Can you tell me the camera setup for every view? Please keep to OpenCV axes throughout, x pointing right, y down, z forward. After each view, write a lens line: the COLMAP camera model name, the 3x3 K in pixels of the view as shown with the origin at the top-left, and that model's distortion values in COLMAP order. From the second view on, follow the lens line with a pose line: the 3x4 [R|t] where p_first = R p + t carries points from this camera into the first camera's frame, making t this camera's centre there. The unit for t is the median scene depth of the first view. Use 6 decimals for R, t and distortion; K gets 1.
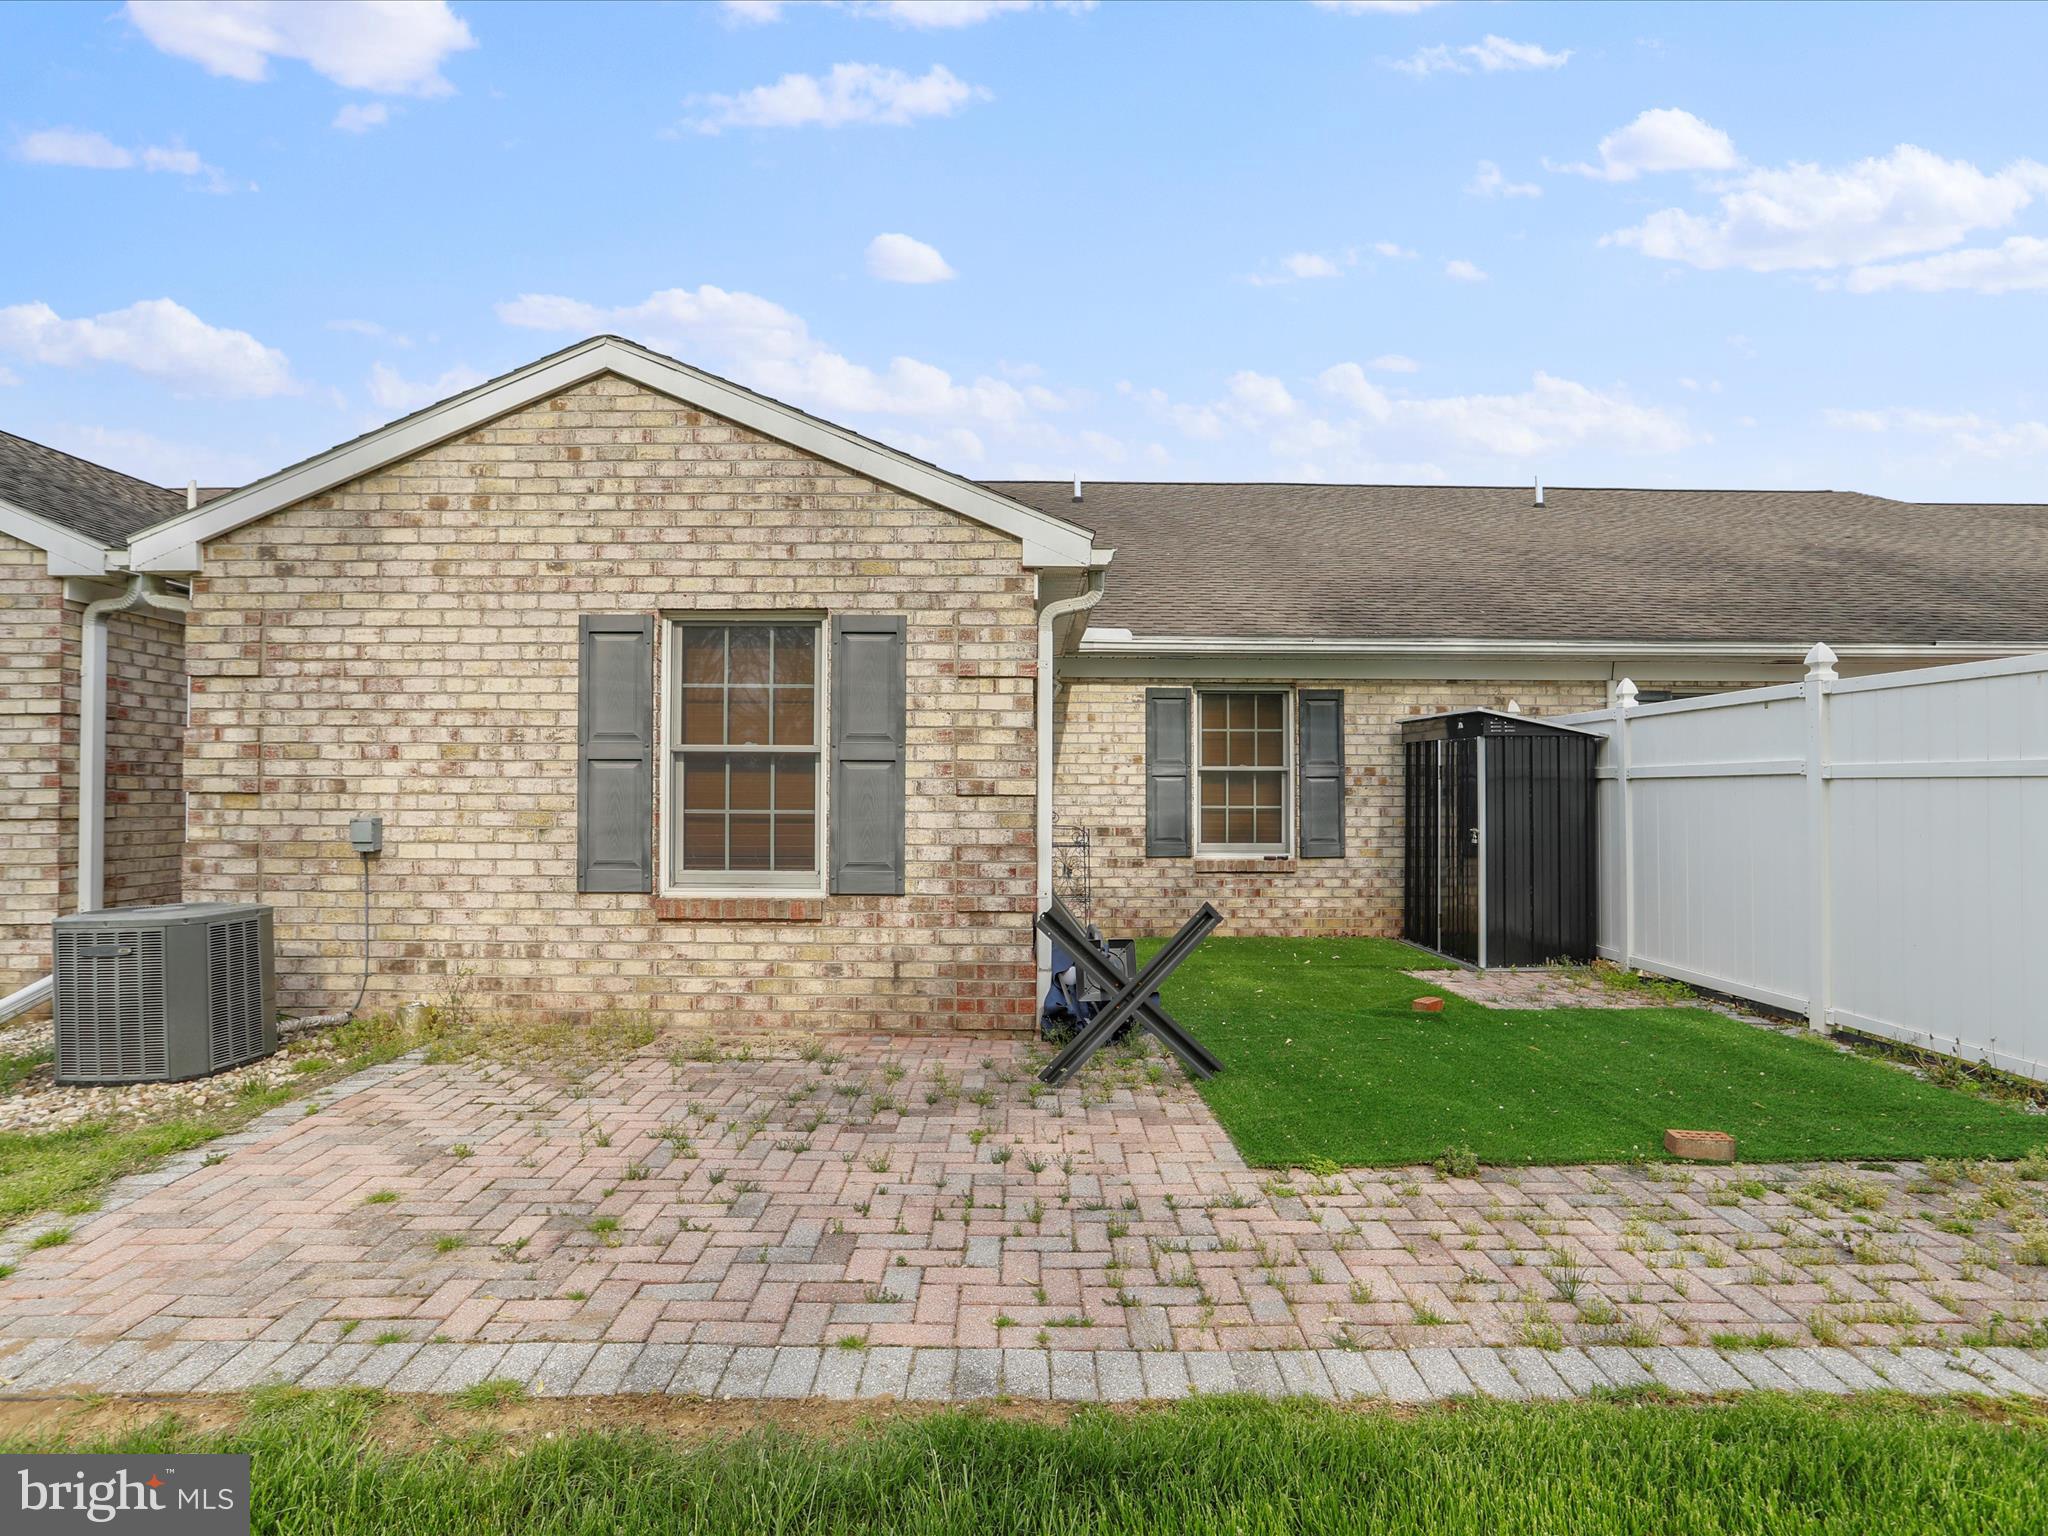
lens RADIAL K [[1135.3, 0, 1022.5], [0, 1135.3, 776.8], [0, 0, 1]] dist [-0.067215, 0.048008]
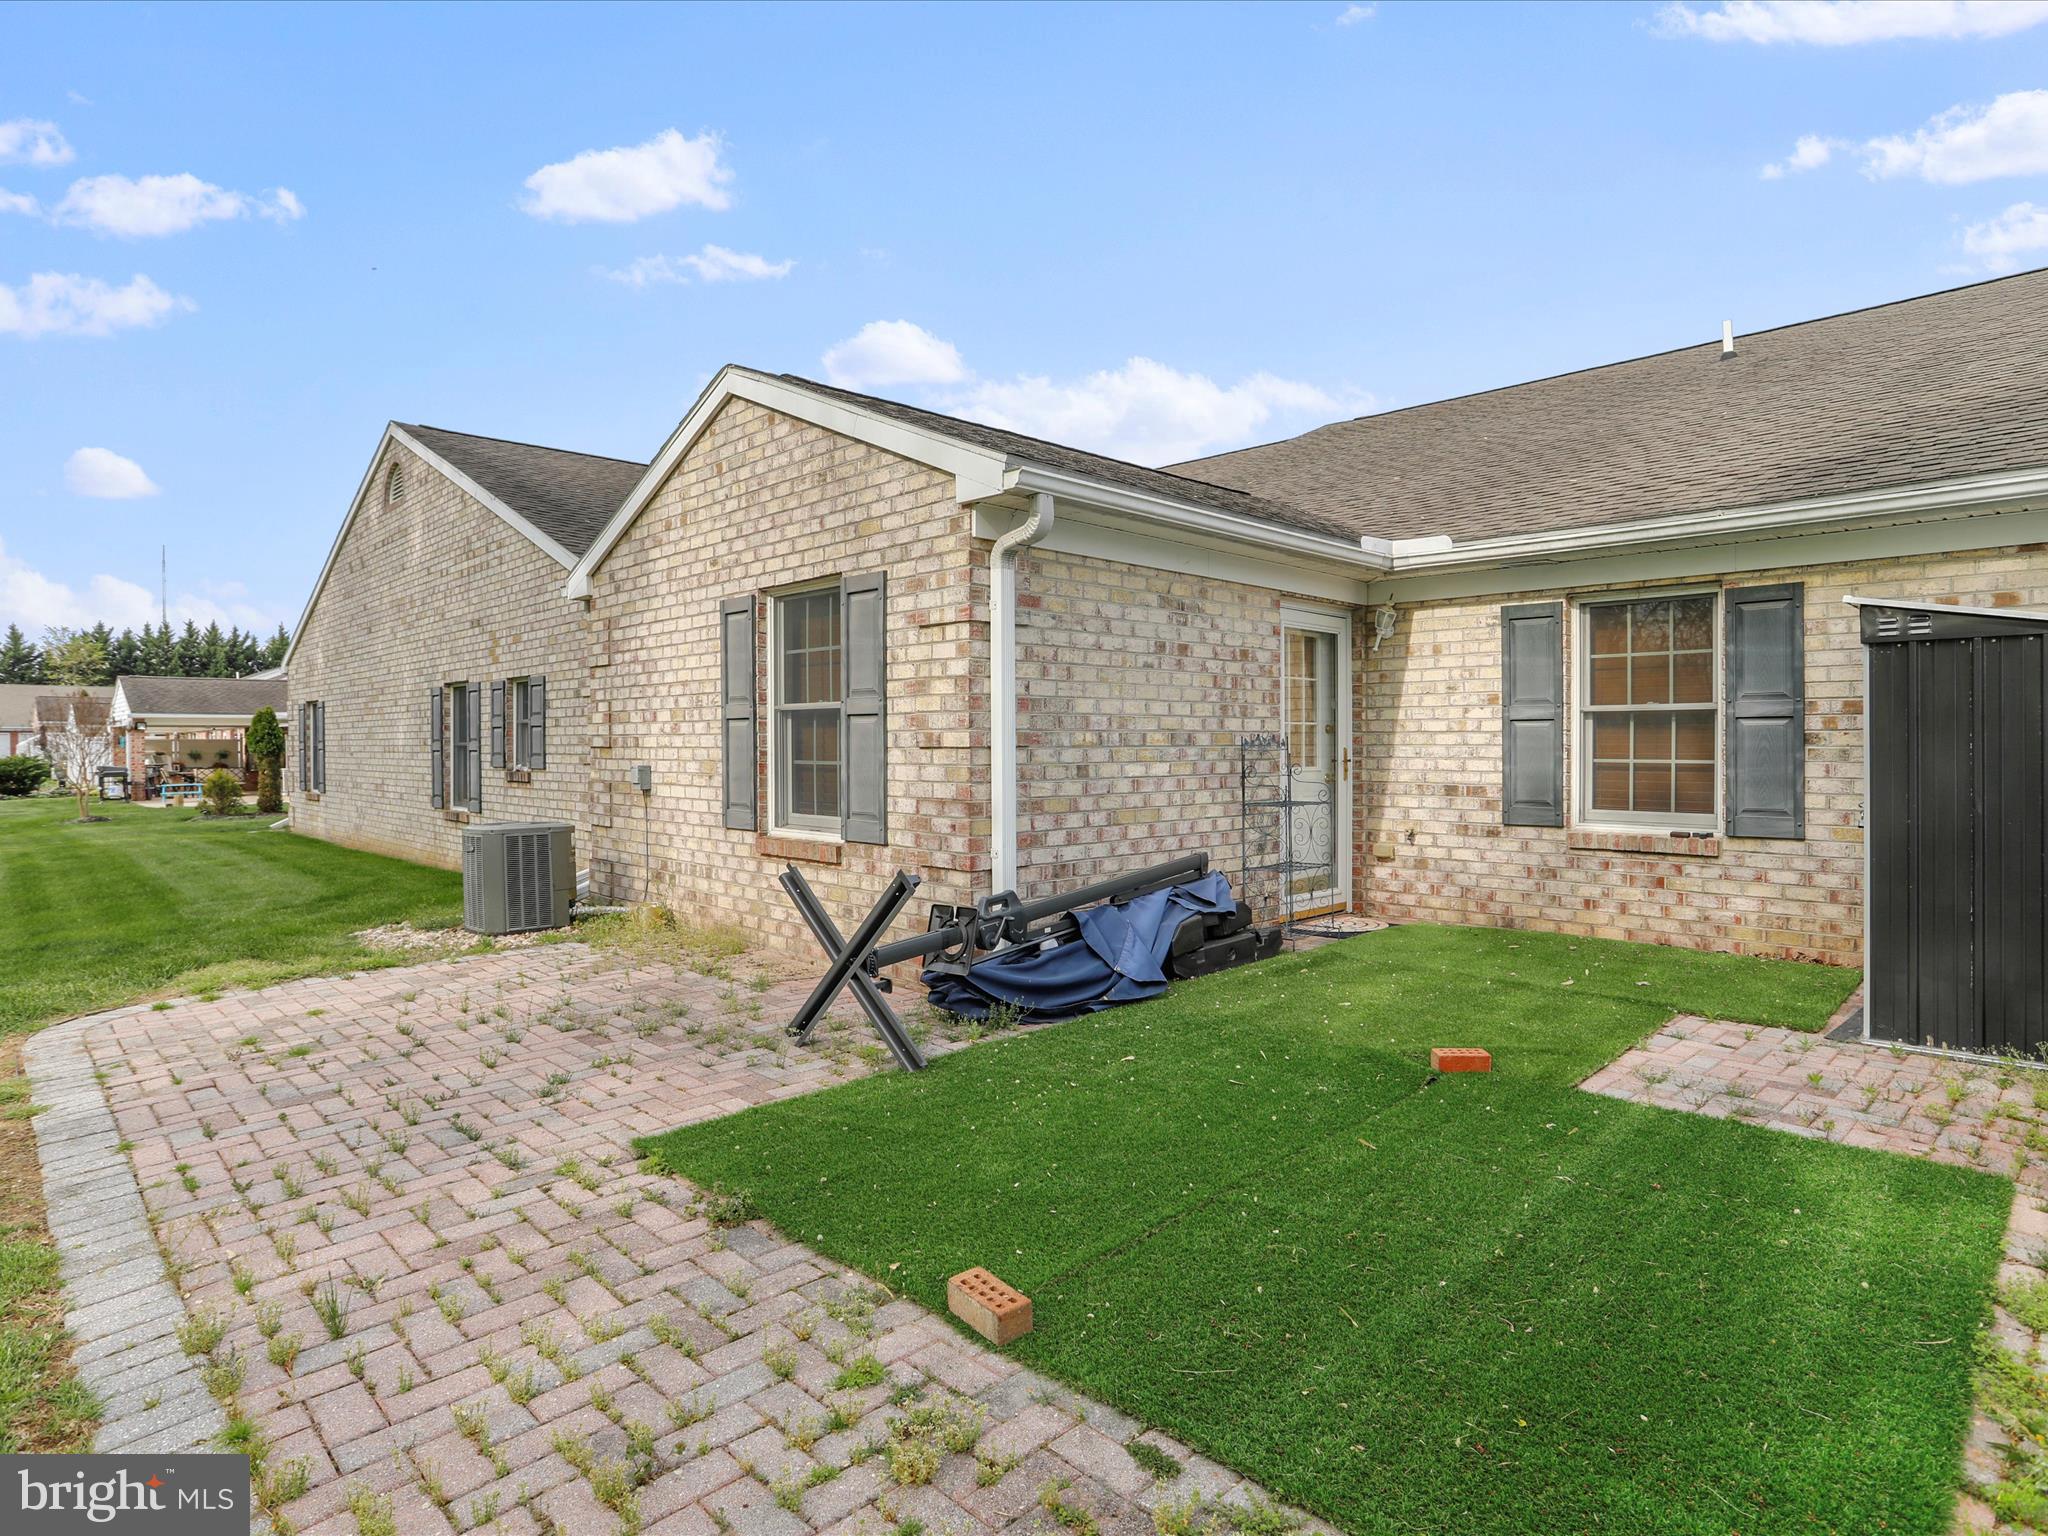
lens RADIAL K [[1124.7, 0, 1027.1], [0, 1124.7, 758.6], [0, 0, 1]] dist [-0.064582, 0.040671]
pose [[0.693914, 0.005500, -0.720037, 0.431359], [0.015530, 0.999624, 0.022603, 0.003214], [0.719891, -0.026867, 0.693567, 0.236927]]
